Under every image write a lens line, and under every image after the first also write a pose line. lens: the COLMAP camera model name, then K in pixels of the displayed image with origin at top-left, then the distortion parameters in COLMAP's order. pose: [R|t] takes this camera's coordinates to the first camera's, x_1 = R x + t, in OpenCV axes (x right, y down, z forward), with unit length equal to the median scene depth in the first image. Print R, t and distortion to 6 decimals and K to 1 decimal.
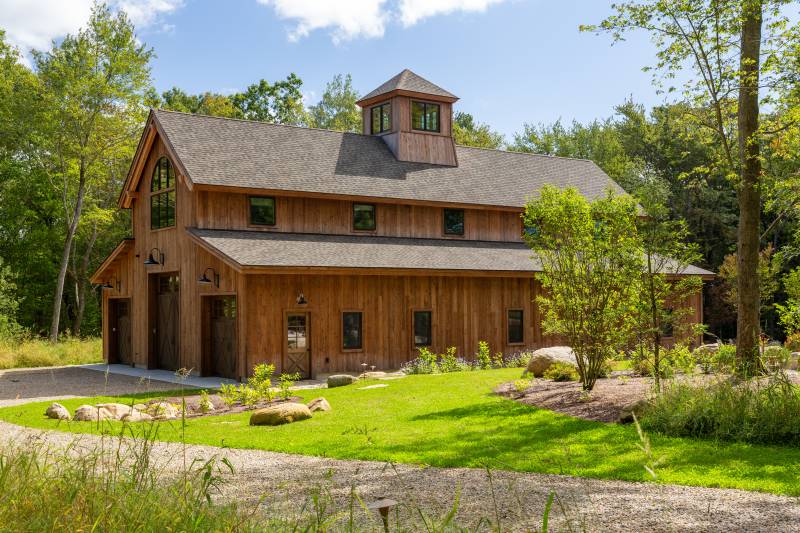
lens RADIAL K [[931.0, 0, 400.9], [0, 931.0, 271.0], [0, 0, 1]] dist [0.022468, 0.000000]
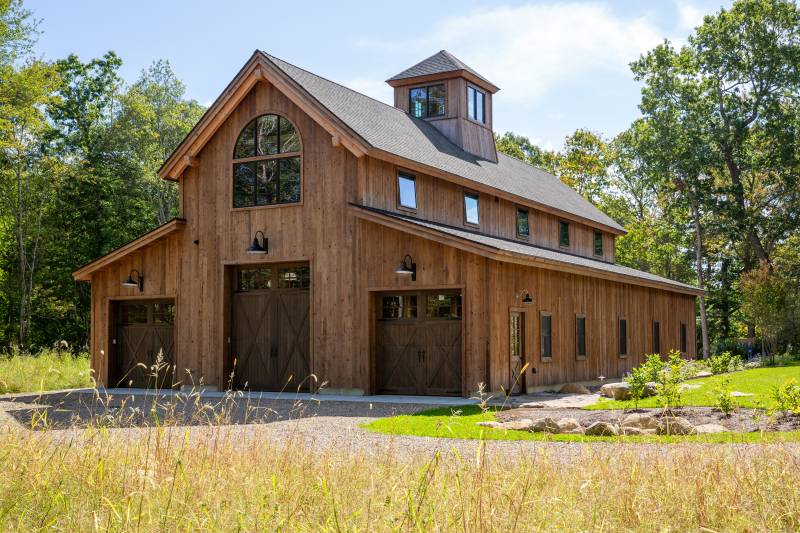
lens RADIAL K [[931.0, 0, 401.5], [0, 931.0, 266.6], [0, 0, 1]] dist [0.022468, 0.000000]
pose [[0.905088, 0.034515, 0.423820, -0.478961], [-0.016635, 0.998811, -0.045816, 0.038096], [-0.424898, 0.034417, 0.904587, 0.259535]]
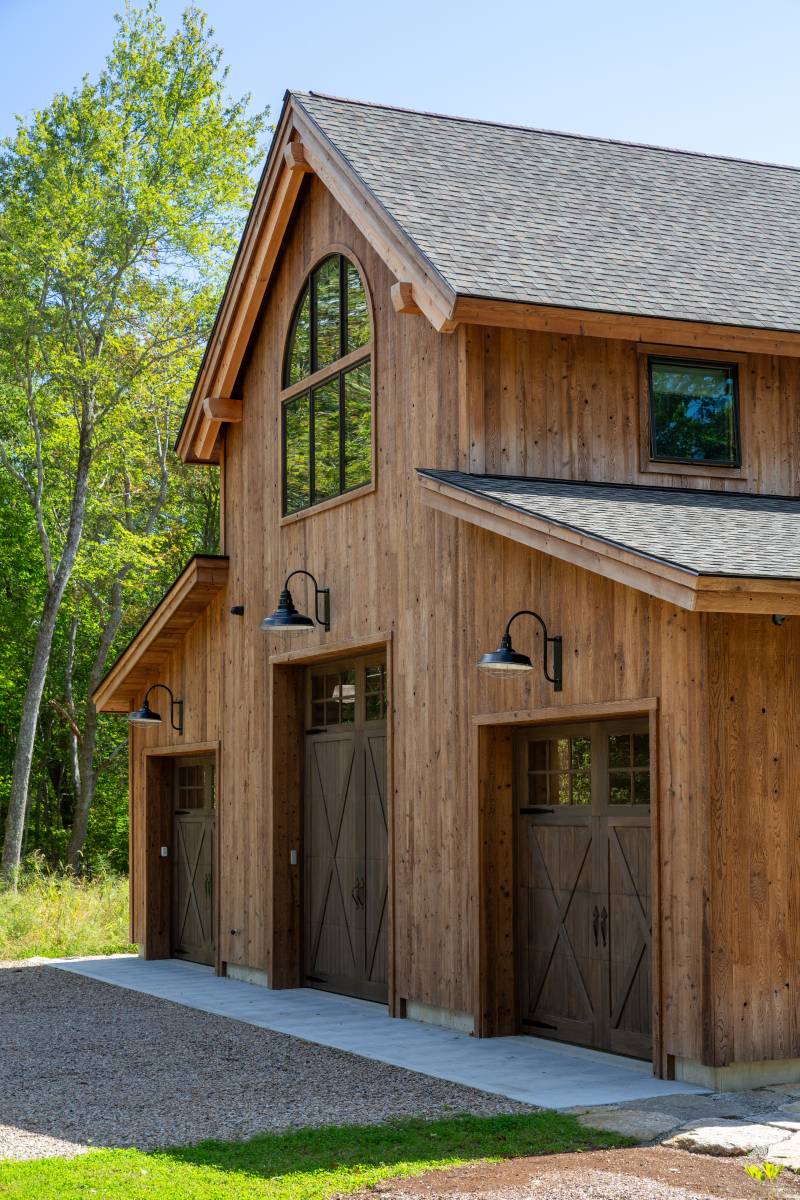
lens RADIAL K [[1842.1, 0, 381.6], [0, 1842.1, 660.9], [0, 0, 1]] dist [-0.025056, 0.000000]
pose [[0.983350, -0.009920, -0.181452, -0.135602], [0.001937, 0.999024, -0.044120, 0.028791], [0.181712, 0.043034, 0.982410, 0.446340]]
